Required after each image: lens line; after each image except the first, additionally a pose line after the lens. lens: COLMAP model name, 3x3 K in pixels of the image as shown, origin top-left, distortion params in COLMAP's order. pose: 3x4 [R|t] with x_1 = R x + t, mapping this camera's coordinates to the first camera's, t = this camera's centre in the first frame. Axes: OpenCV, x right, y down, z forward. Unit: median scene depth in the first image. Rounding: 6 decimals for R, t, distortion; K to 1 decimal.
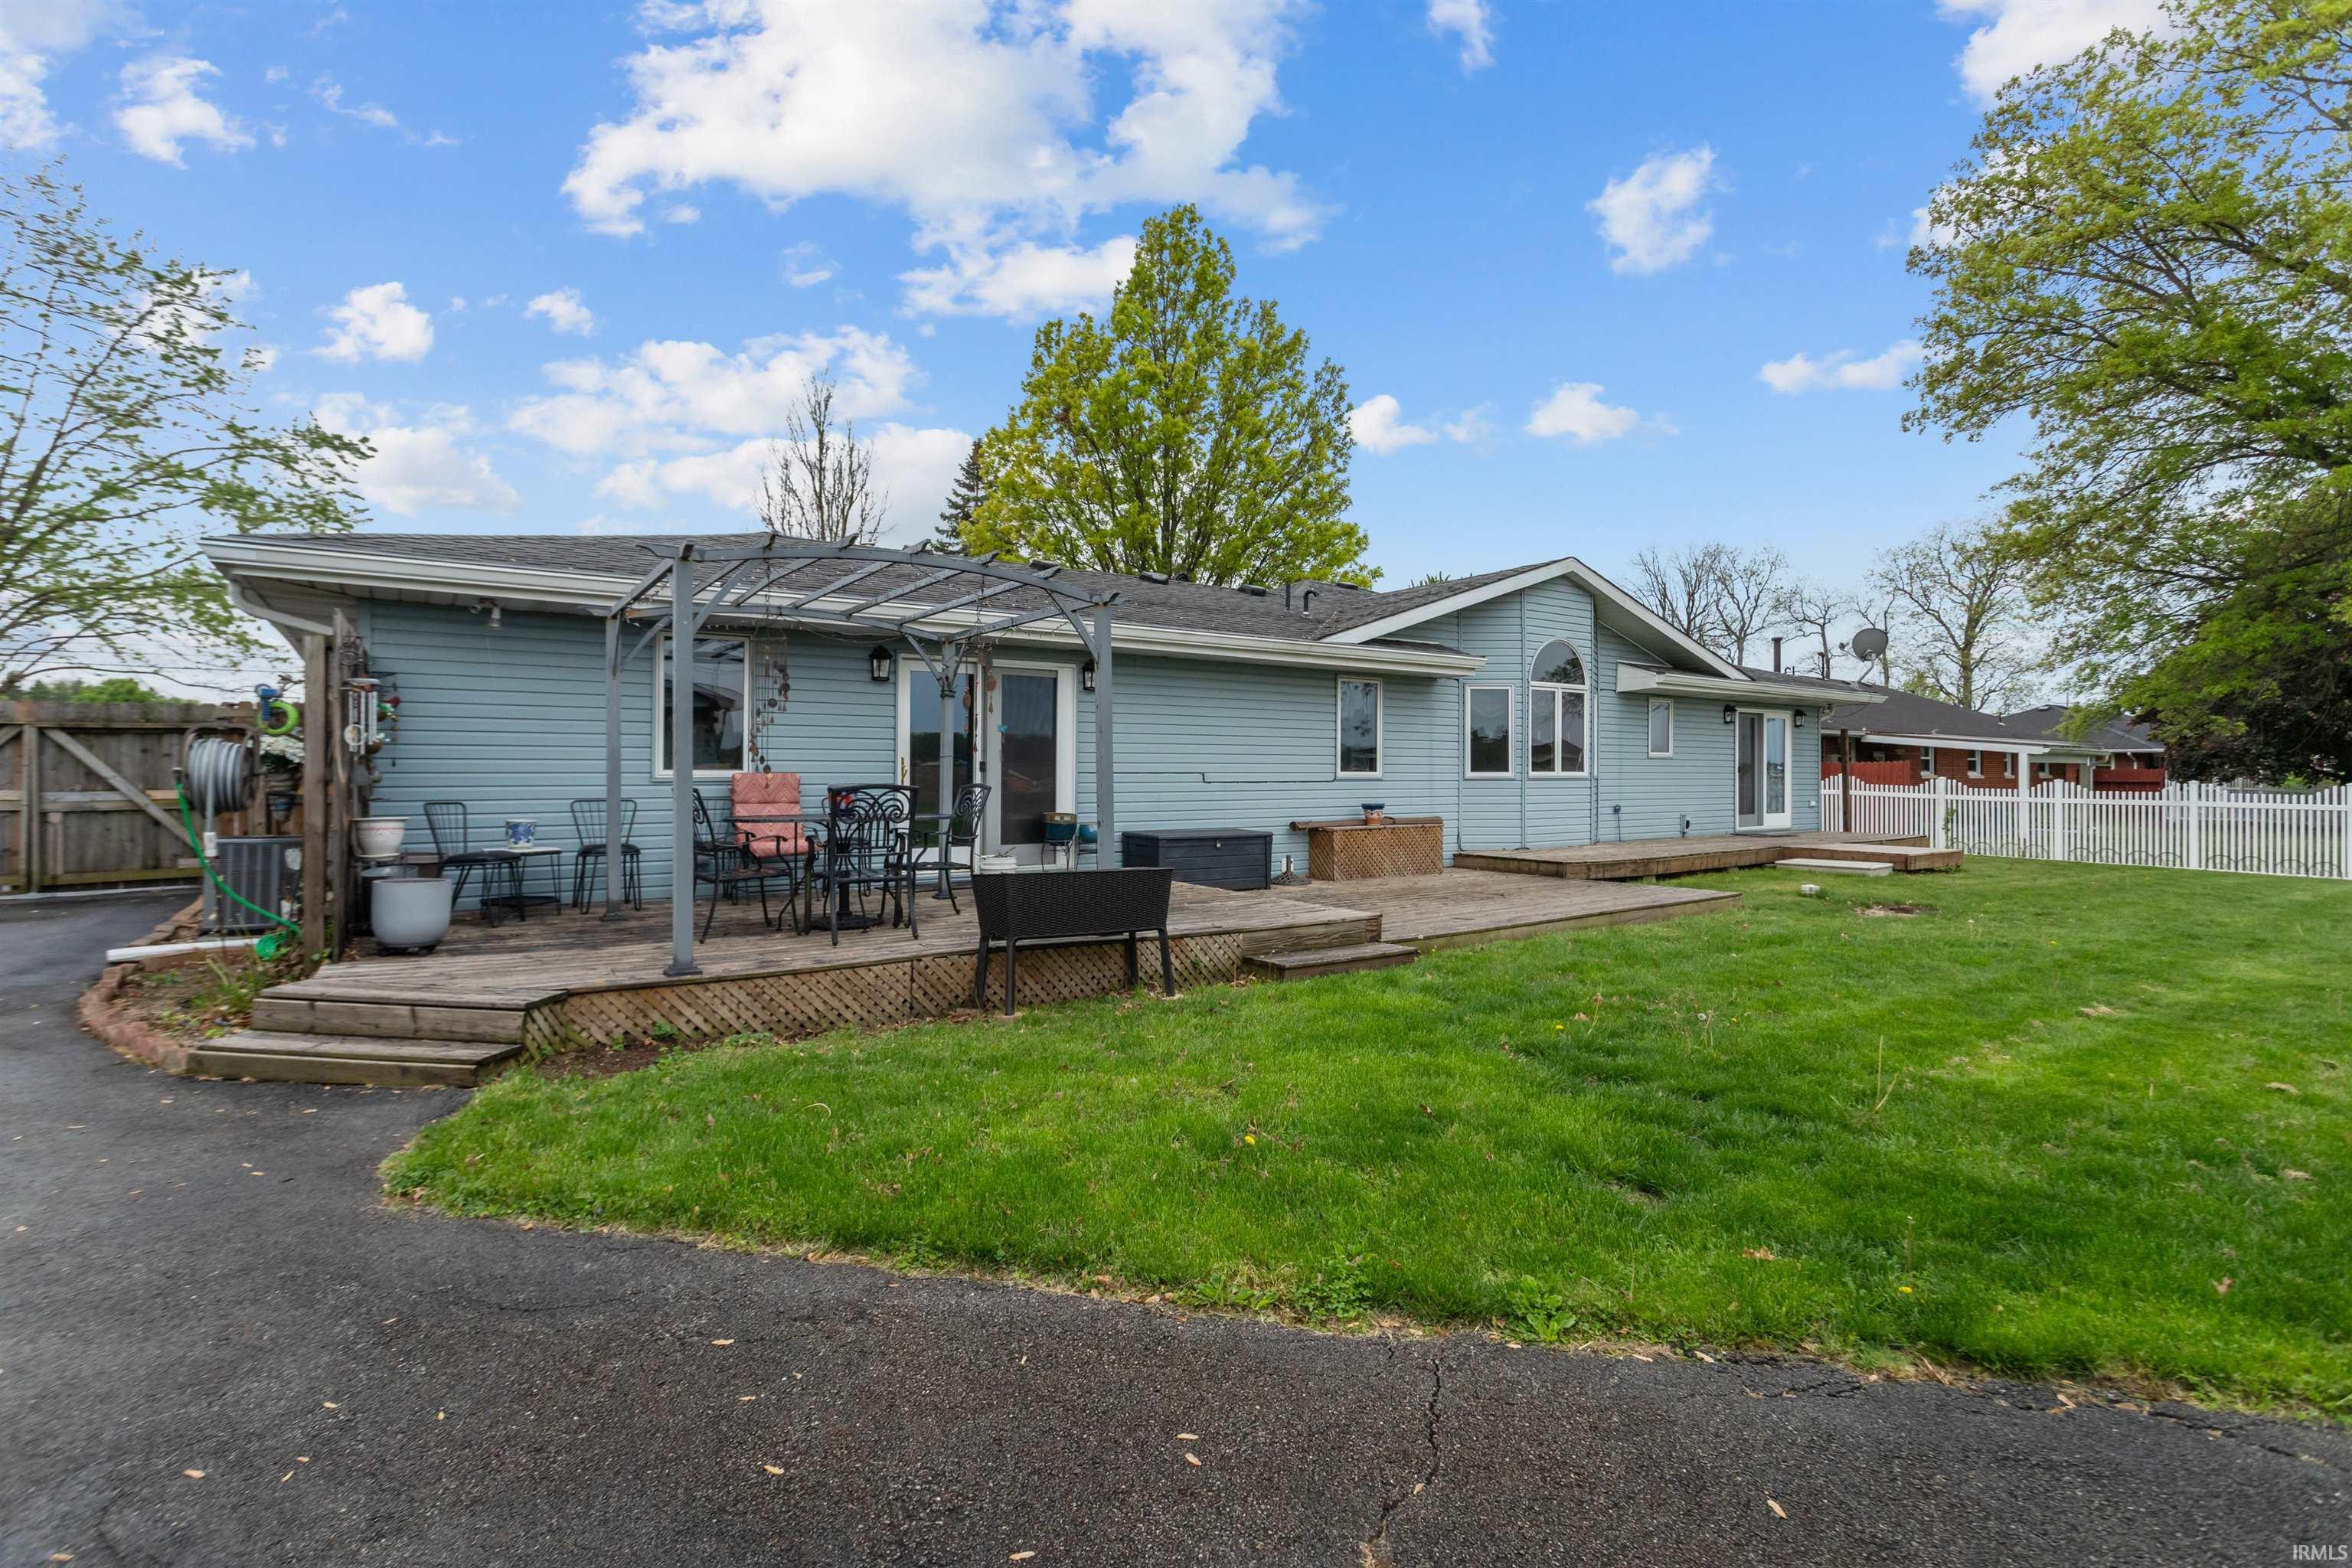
lens RADIAL K [[1058.7, 0, 1181.5], [0, 1058.7, 779.7], [0, 0, 1]] dist [-0.002397, -0.000053]
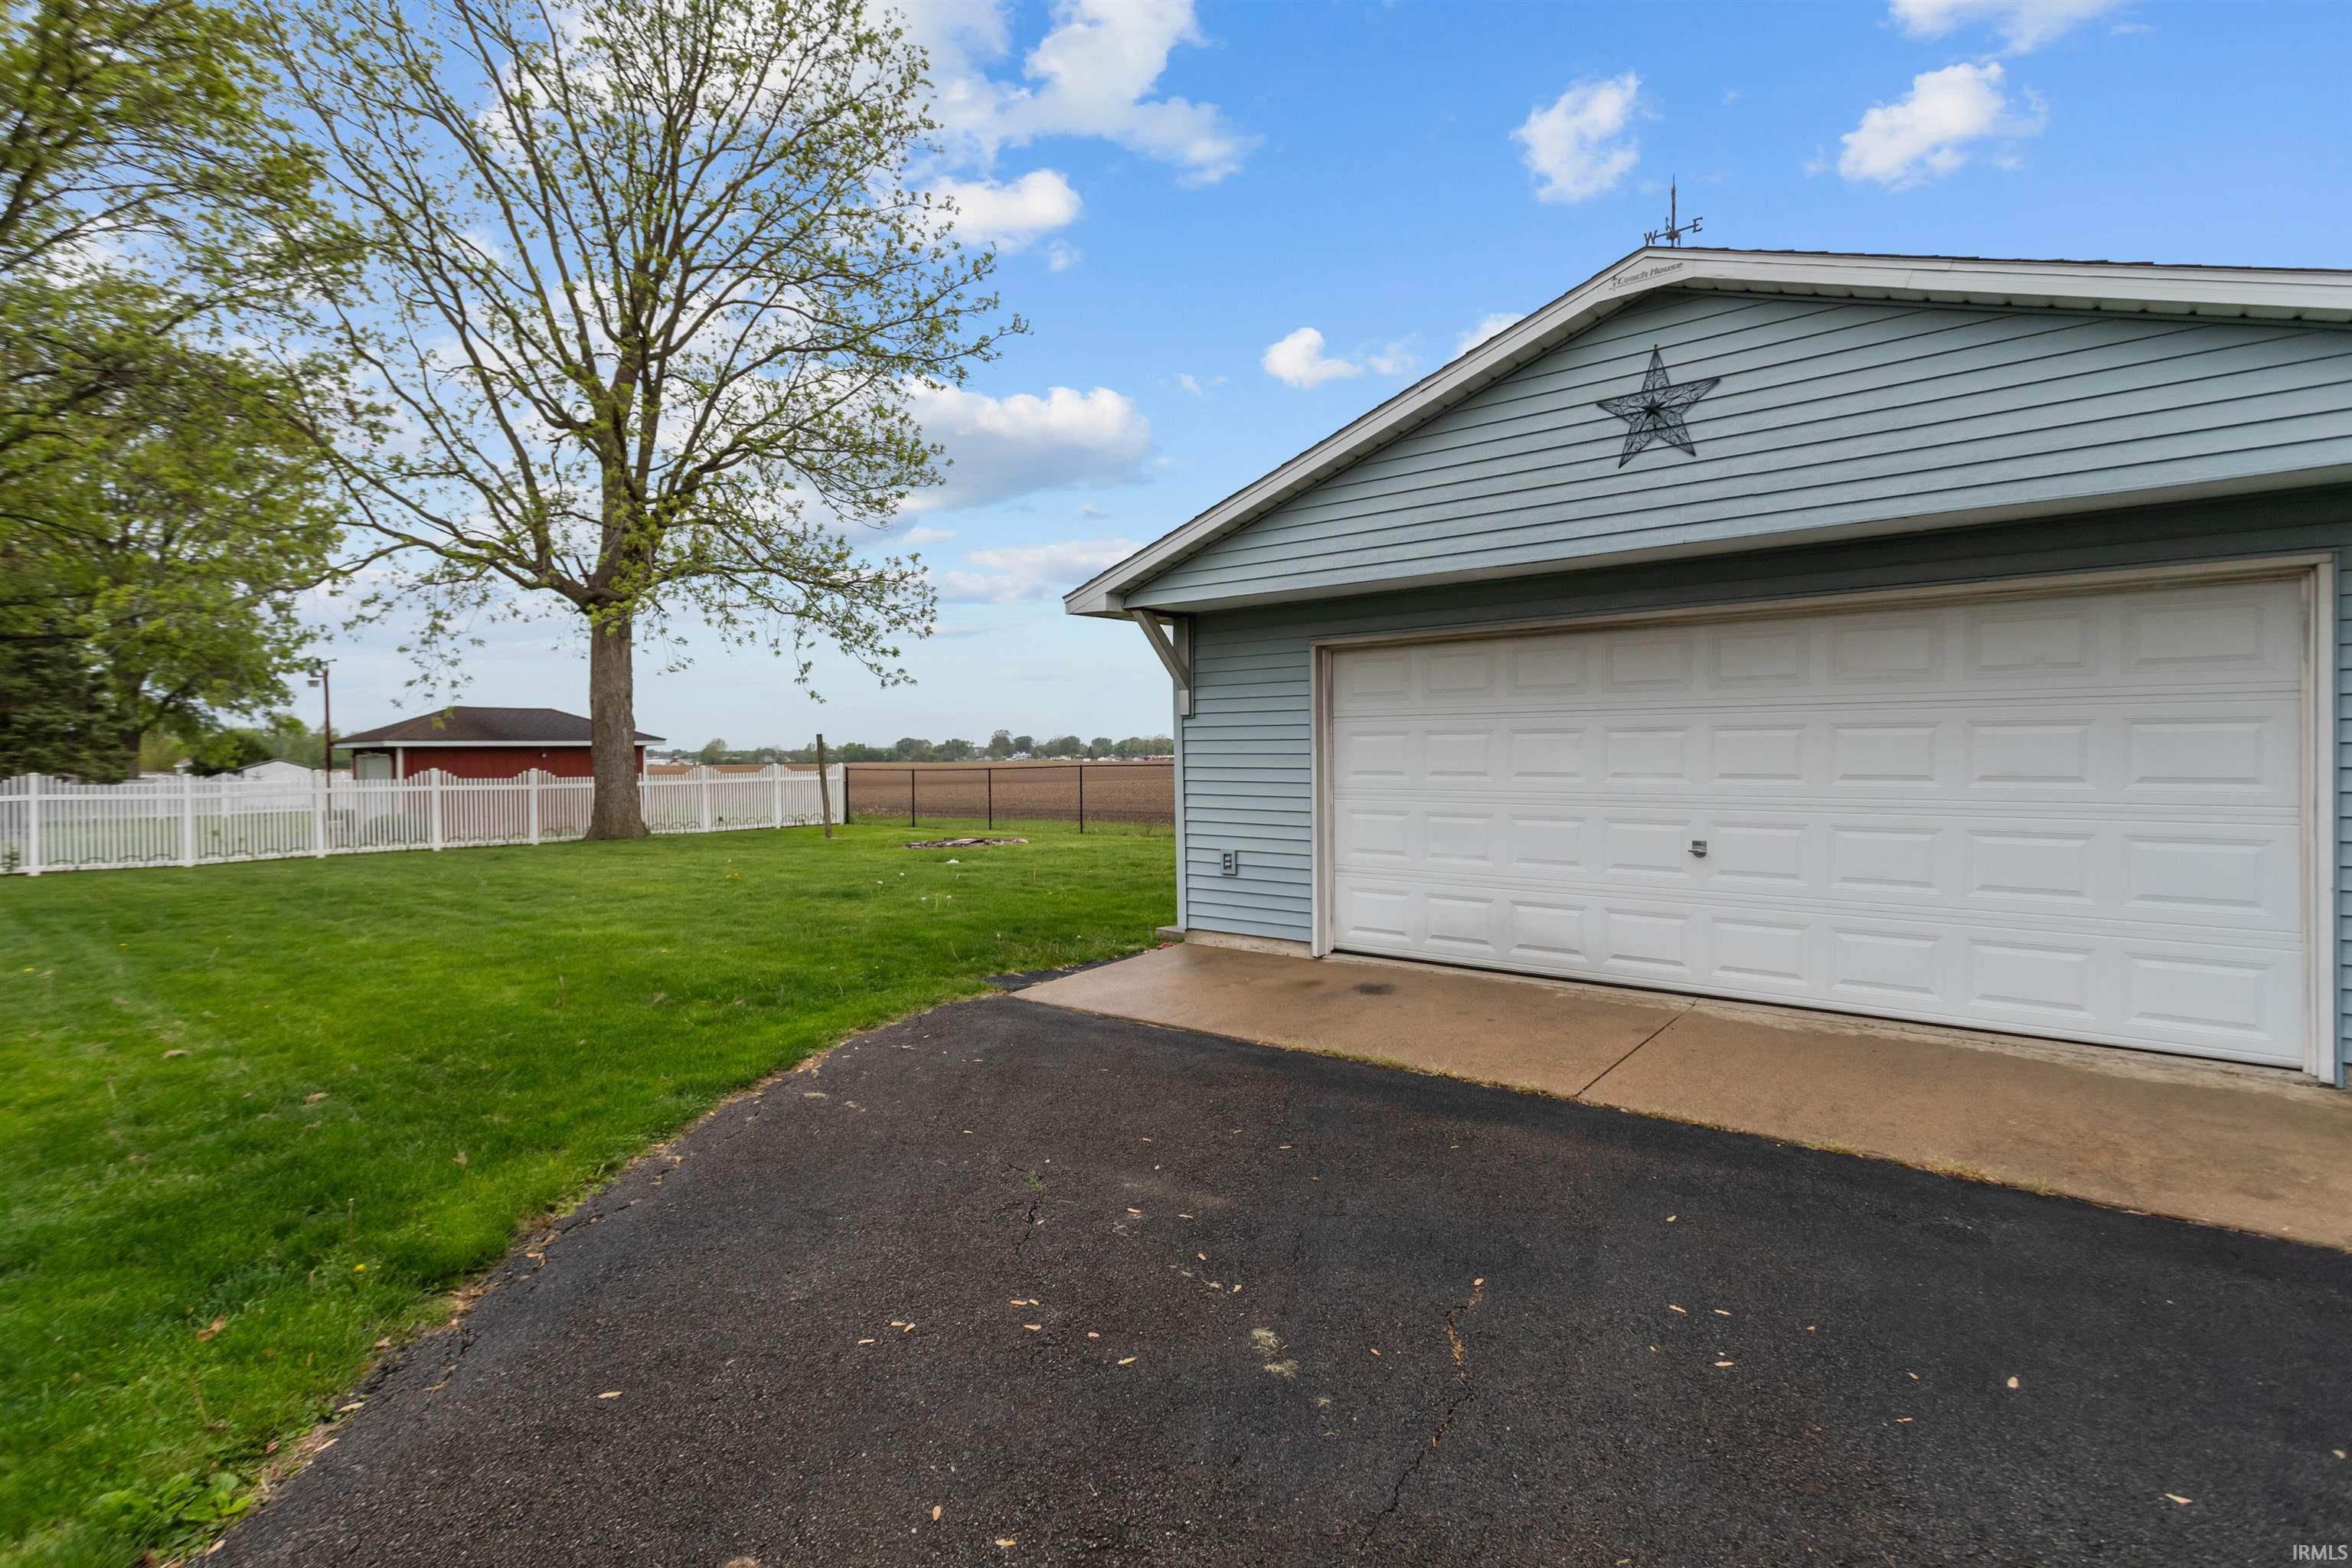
lens RADIAL K [[1114.6, 0, 1181.0], [0, 1114.6, 773.0], [0, 0, 1]] dist [-0.001350, 0.001943]
pose [[-0.274693, -0.017104, 0.961380, -0.597792], [0.012897, 0.999686, 0.021471, -0.014159], [-0.961446, 0.018296, -0.274386, 0.541186]]
